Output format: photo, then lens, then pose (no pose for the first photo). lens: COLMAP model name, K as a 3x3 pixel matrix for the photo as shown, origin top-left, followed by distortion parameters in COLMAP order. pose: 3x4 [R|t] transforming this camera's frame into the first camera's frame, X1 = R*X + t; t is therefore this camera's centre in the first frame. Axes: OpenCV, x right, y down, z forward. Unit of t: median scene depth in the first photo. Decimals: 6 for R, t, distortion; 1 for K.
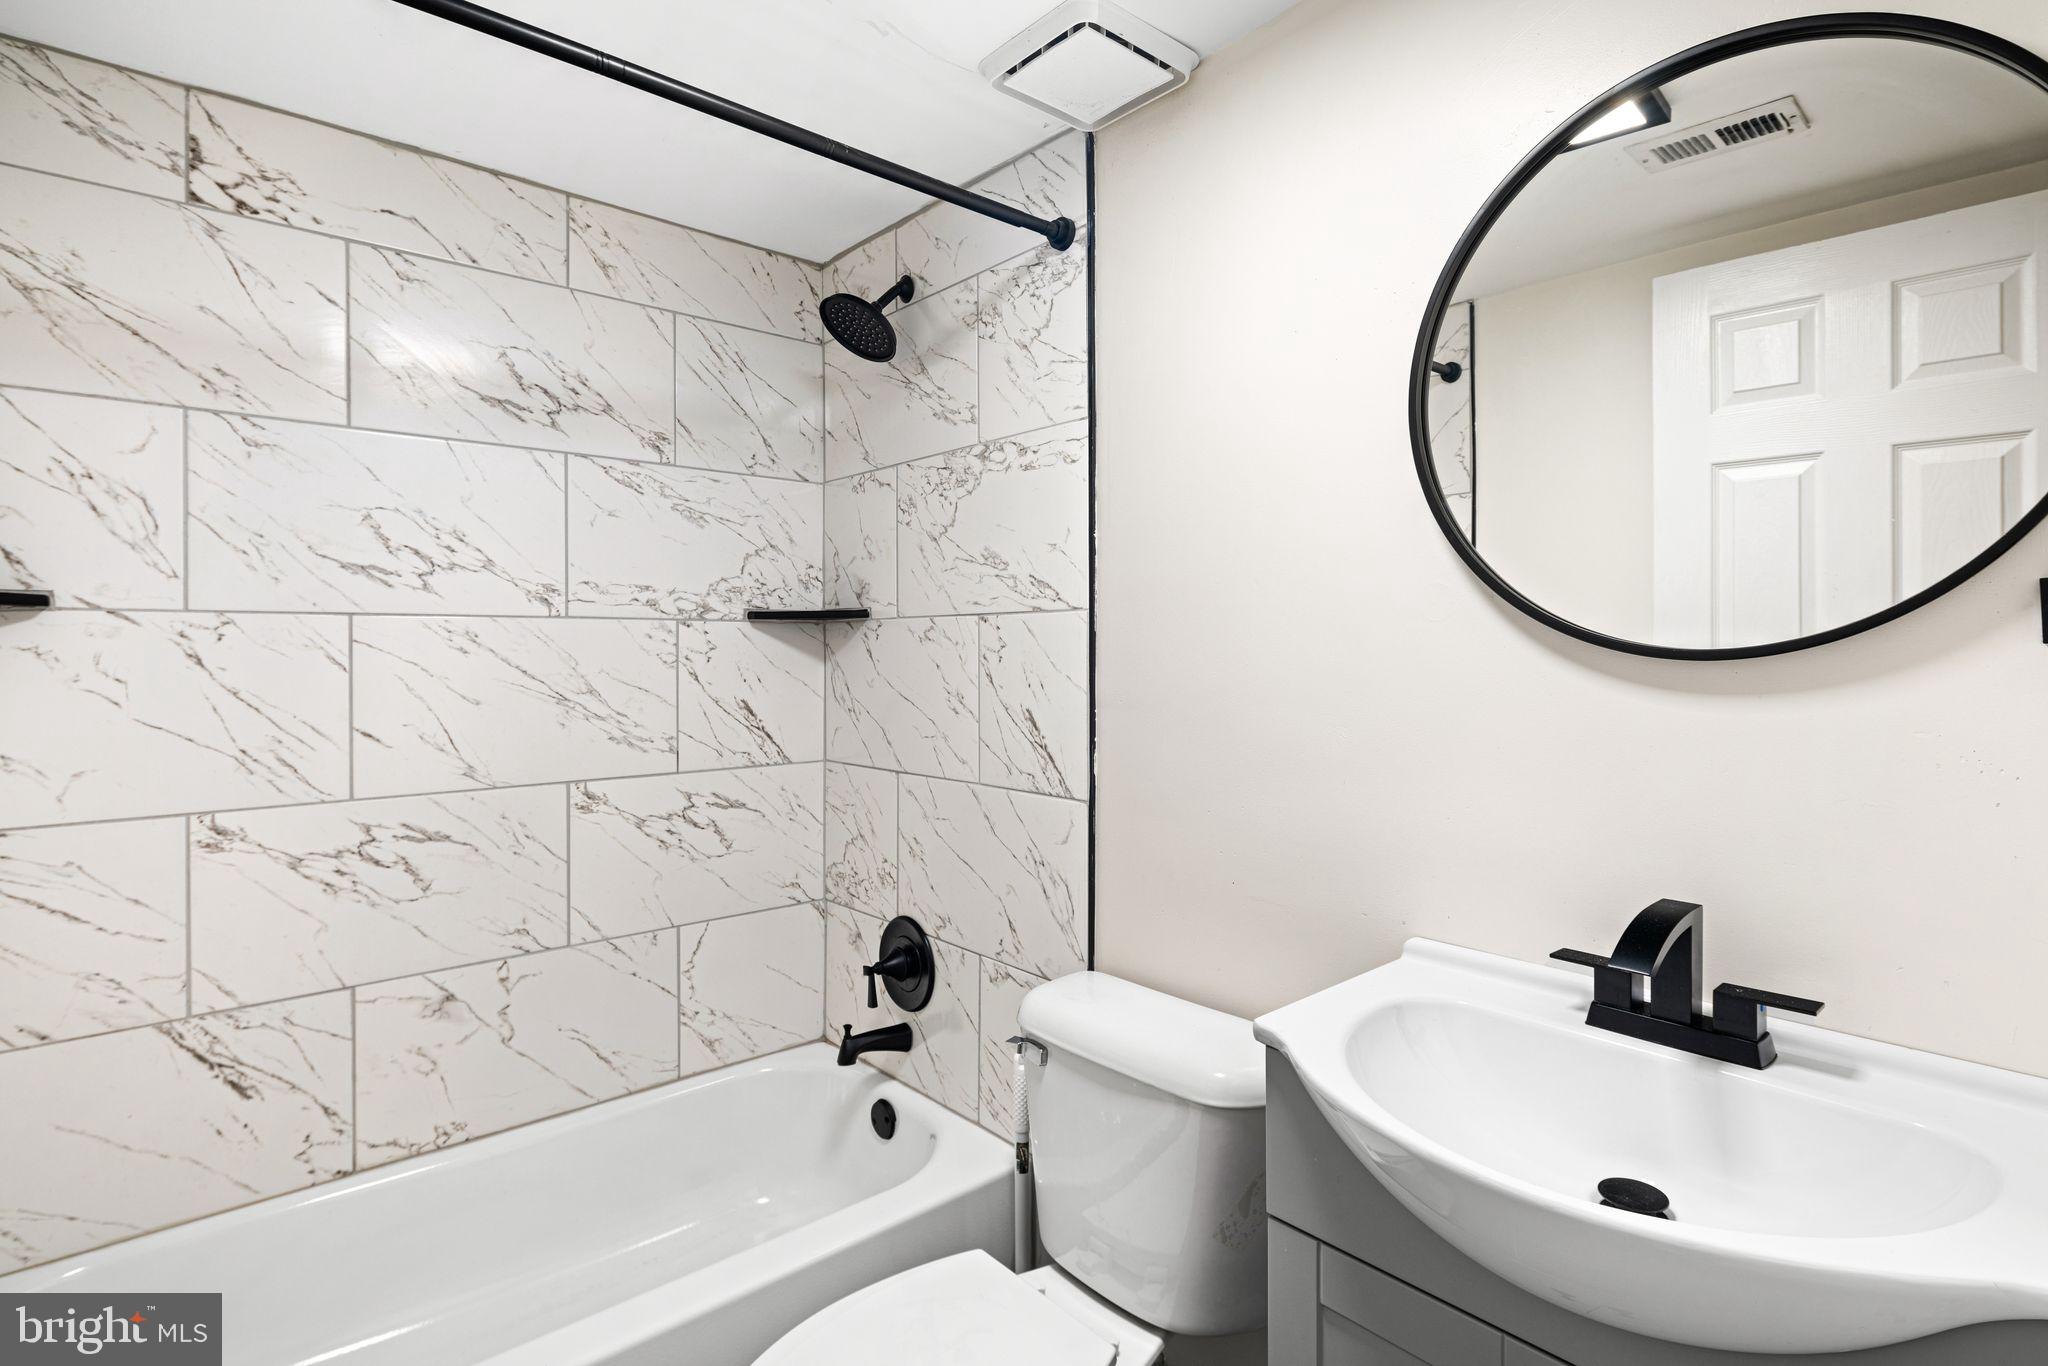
lens RADIAL K [[1019.9, 0, 1020.0], [0, 1019.9, 637.2], [0, 0, 1]] dist [0.000705, -0.000127]
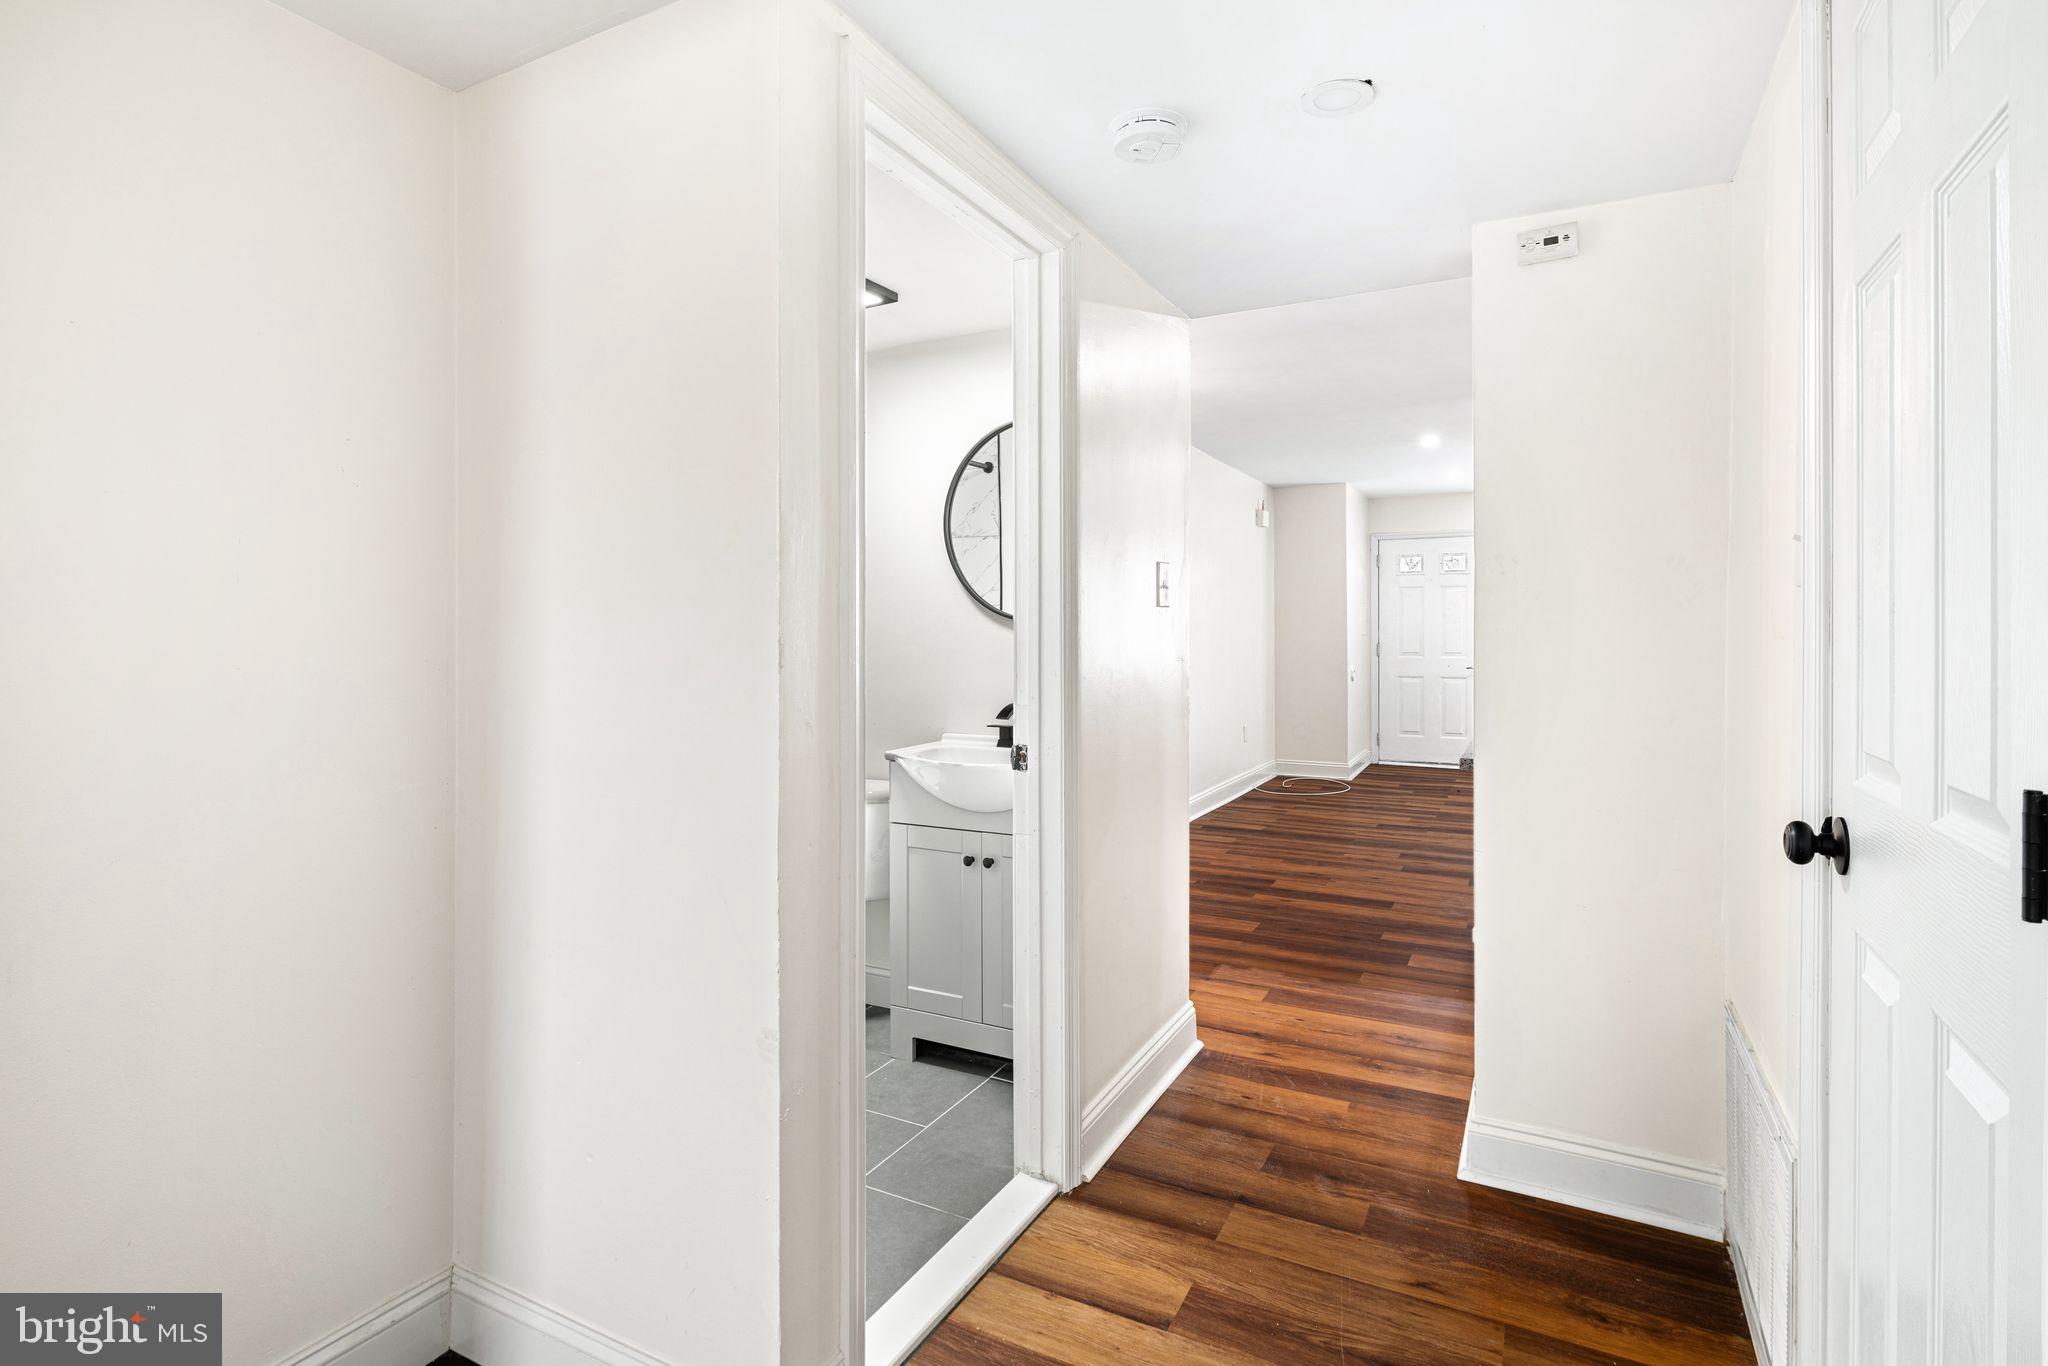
lens RADIAL K [[1019.9, 0, 1020.0], [0, 1019.9, 637.2], [0, 0, 1]] dist [0.000705, -0.000127]
pose [[0.930987, -0.005898, 0.365004, -0.369367], [0.000170, 0.999876, 0.015724, 0.012608], [-0.365052, -0.014577, 0.930873, -1.435980]]
